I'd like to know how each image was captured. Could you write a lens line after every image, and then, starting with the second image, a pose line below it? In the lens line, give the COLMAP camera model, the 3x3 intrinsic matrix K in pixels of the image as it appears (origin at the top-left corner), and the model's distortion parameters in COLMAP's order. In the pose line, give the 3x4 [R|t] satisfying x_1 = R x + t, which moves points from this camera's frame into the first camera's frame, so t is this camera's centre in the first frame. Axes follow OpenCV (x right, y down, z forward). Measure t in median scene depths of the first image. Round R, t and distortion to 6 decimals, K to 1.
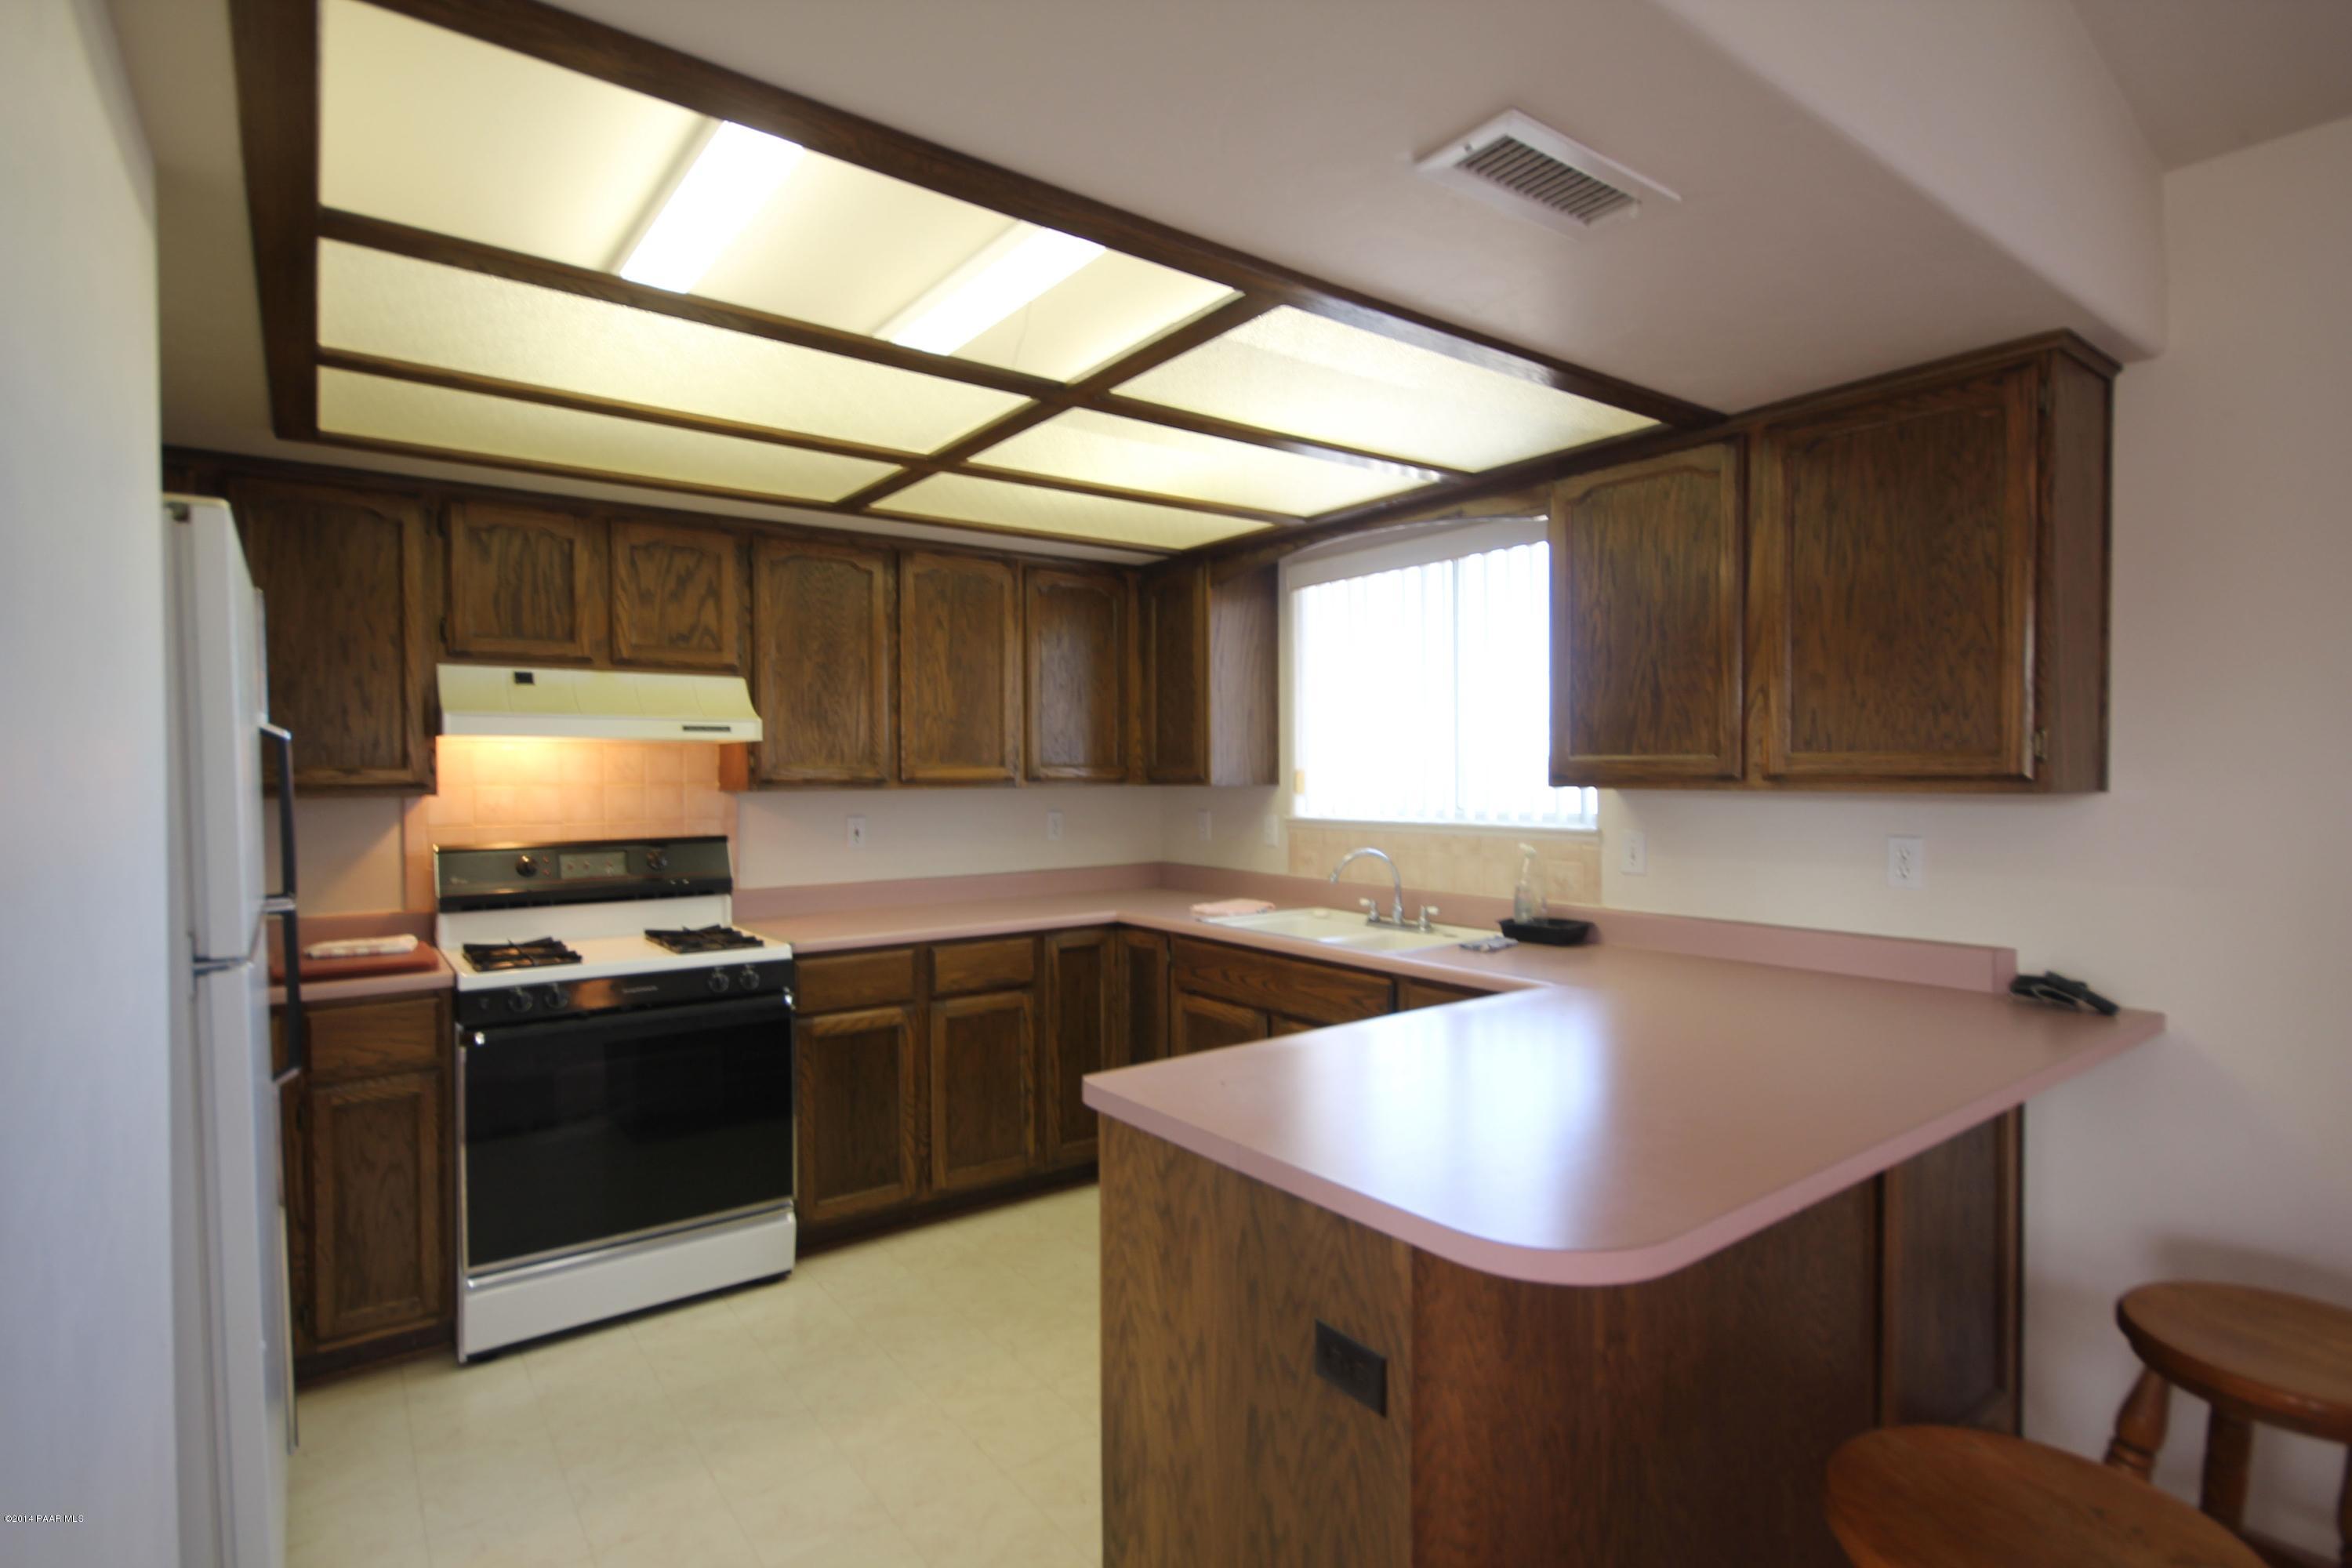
lens RADIAL K [[1167.9, 0, 1179.5], [0, 1167.9, 785.8], [0, 0, 1]] dist [-0.000624, -0.000346]
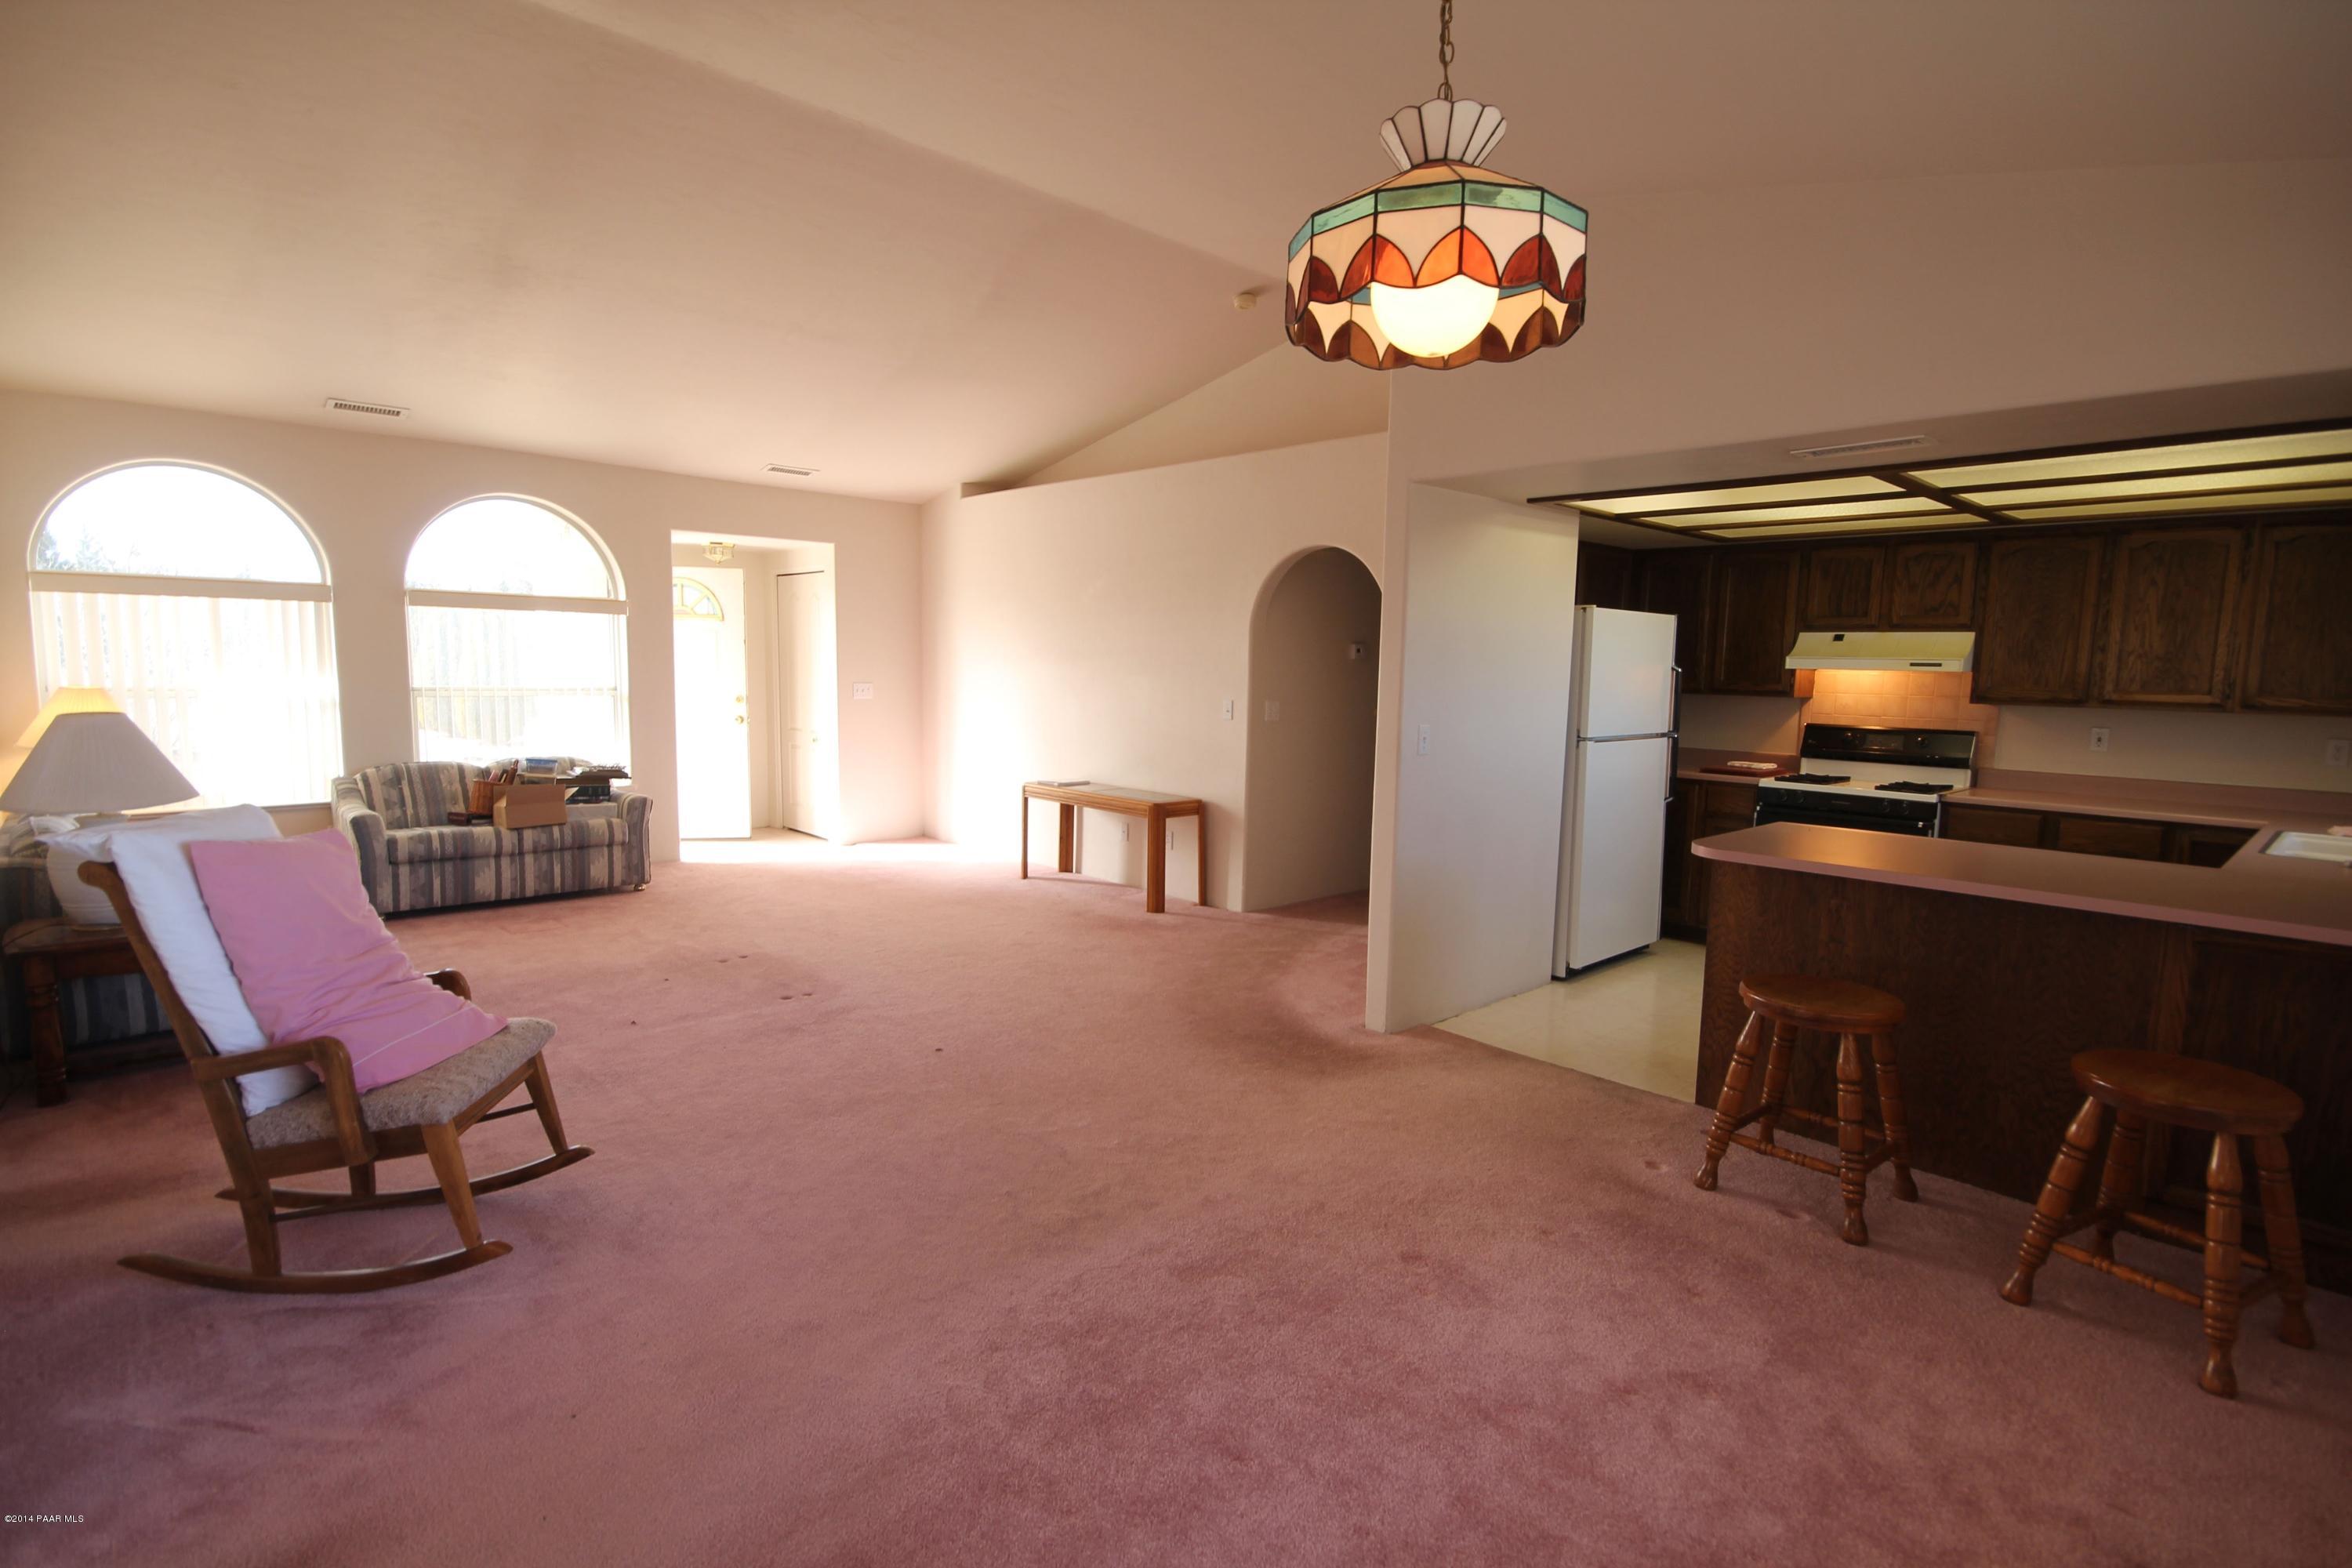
lens RADIAL K [[1167.9, 0, 1178.3], [0, 1167.9, 787.3], [0, 0, 1]] dist [-0.000624, -0.000346]
pose [[0.111207, 0.109333, -0.987765, 1.131801], [-0.039320, 0.993636, 0.105556, -0.007971], [0.993019, 0.027101, 0.114798, -0.258533]]
